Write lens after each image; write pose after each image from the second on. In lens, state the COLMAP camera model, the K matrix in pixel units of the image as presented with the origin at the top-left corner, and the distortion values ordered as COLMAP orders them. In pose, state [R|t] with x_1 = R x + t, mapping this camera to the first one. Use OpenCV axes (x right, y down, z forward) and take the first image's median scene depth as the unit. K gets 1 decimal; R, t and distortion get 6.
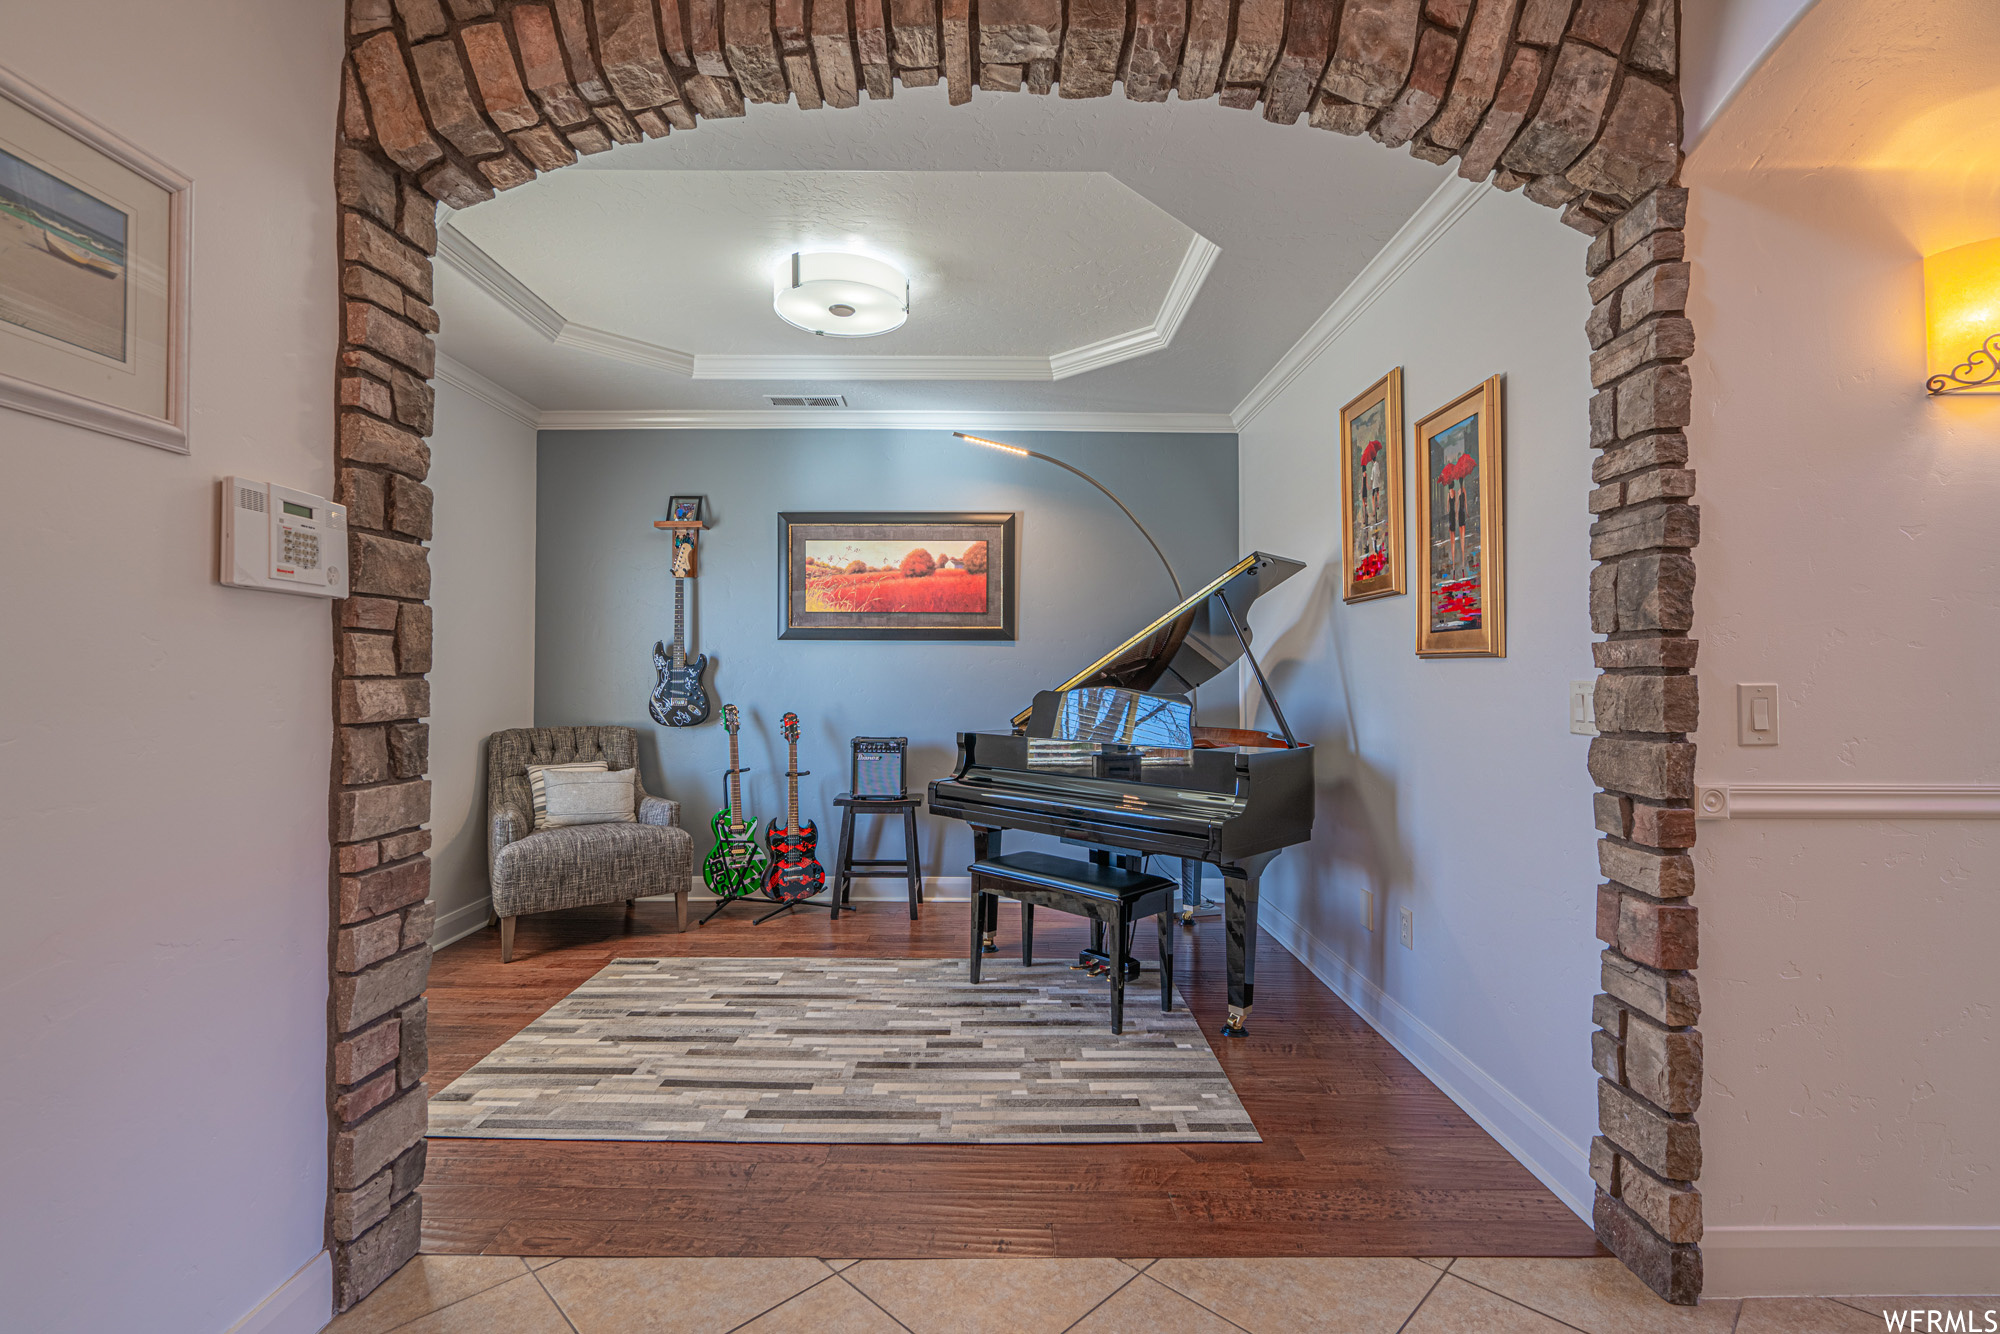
lens RADIAL K [[899.5, 0, 999.1], [0, 899.5, 662.7], [0, 0, 1]] dist [-0.003470, 0.002261]
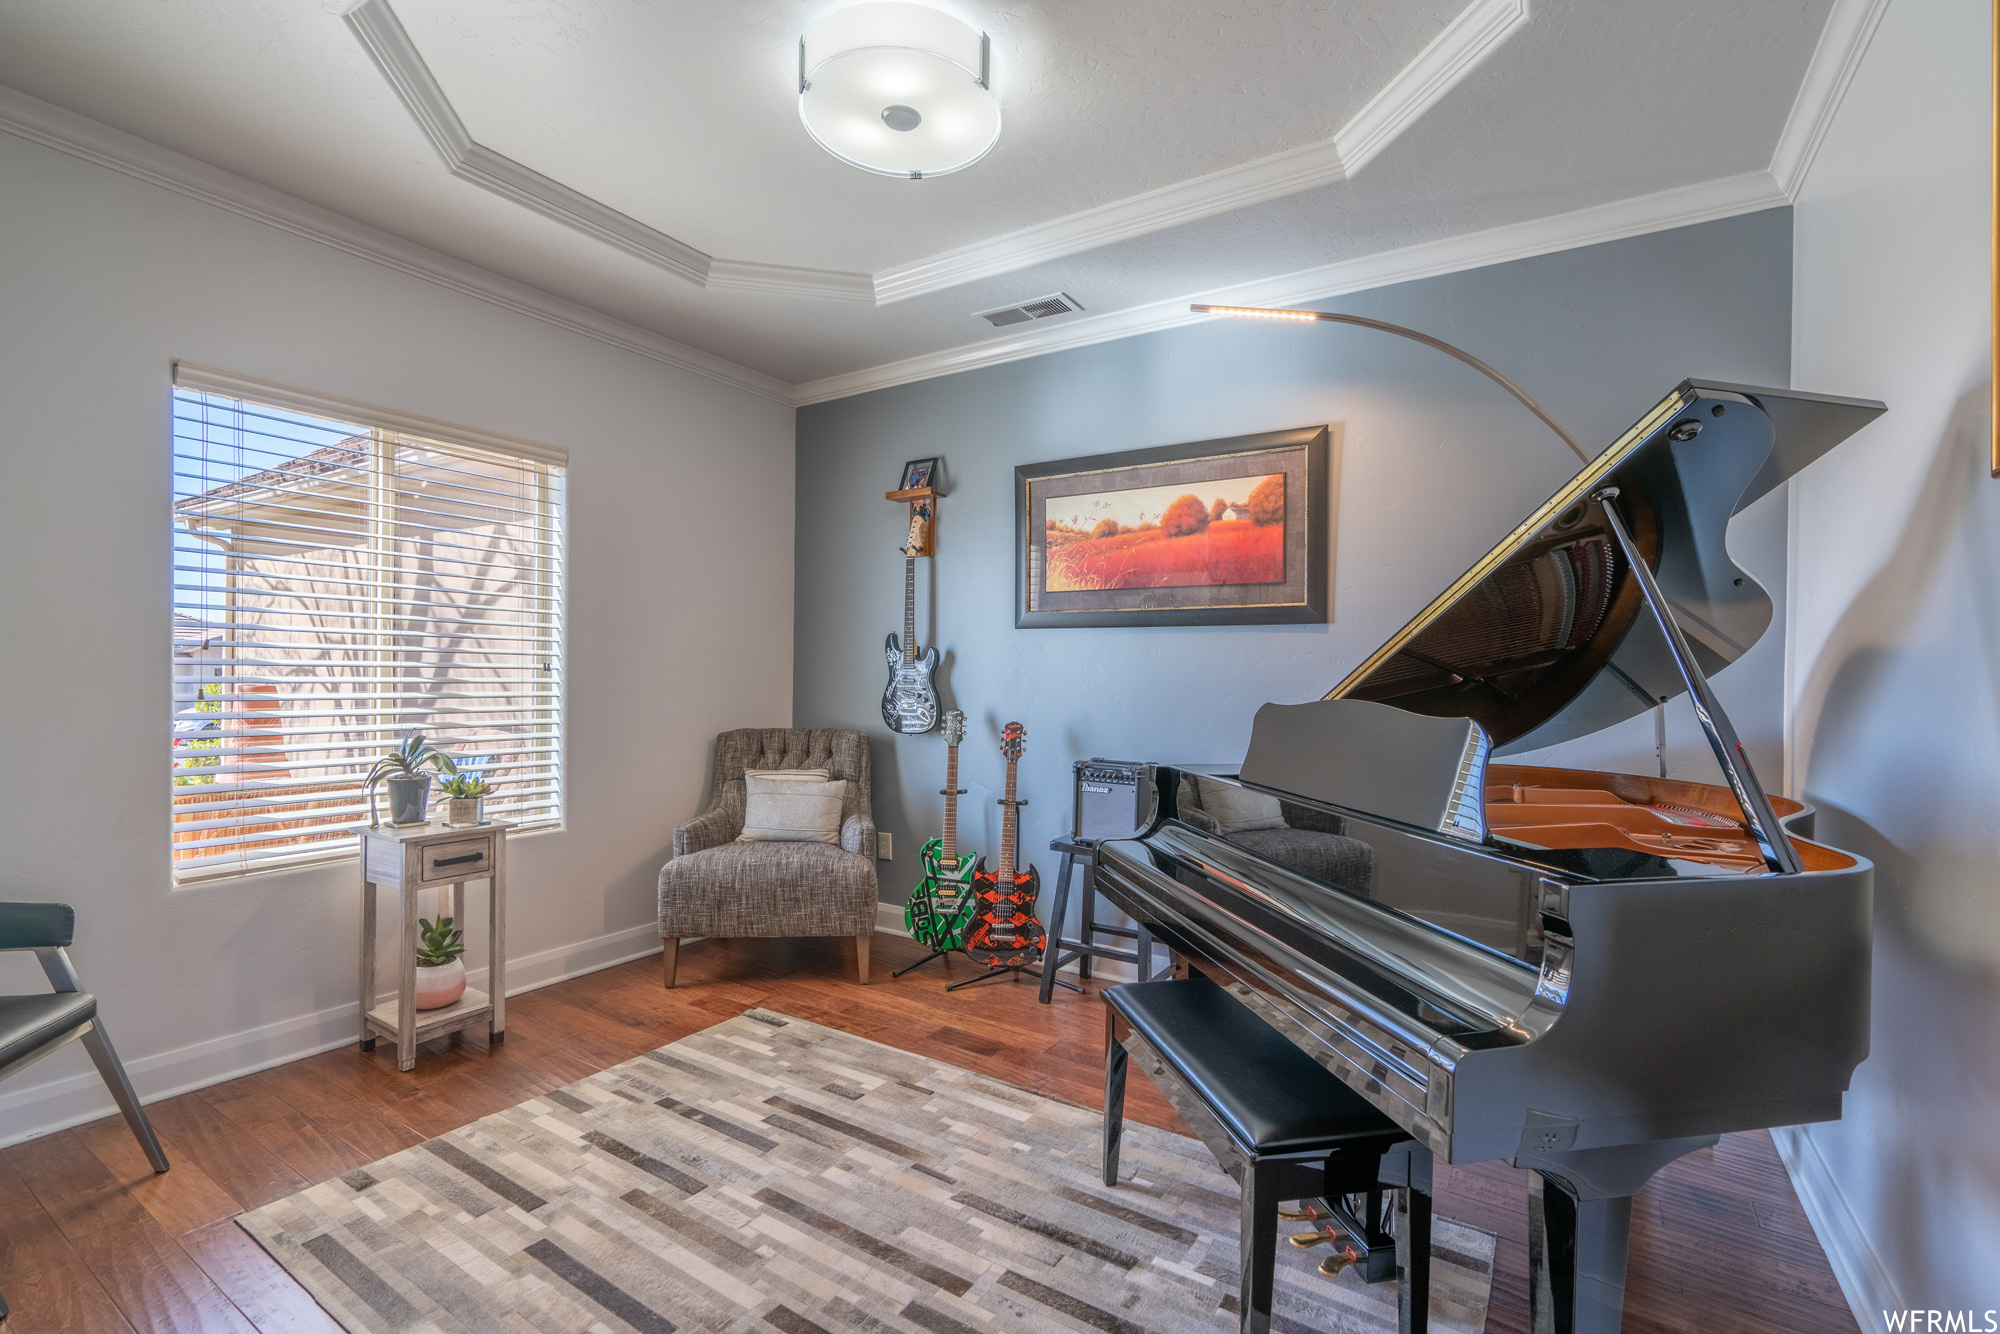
lens RADIAL K [[899.5, 0, 994.5], [0, 899.5, 679.9], [0, 0, 1]] dist [-0.003470, 0.002261]
pose [[0.840120, 0.012118, -0.542266, 0.178527], [-0.002513, 0.999827, 0.018450, 0.005030], [0.542395, -0.014138, 0.840004, 0.351032]]
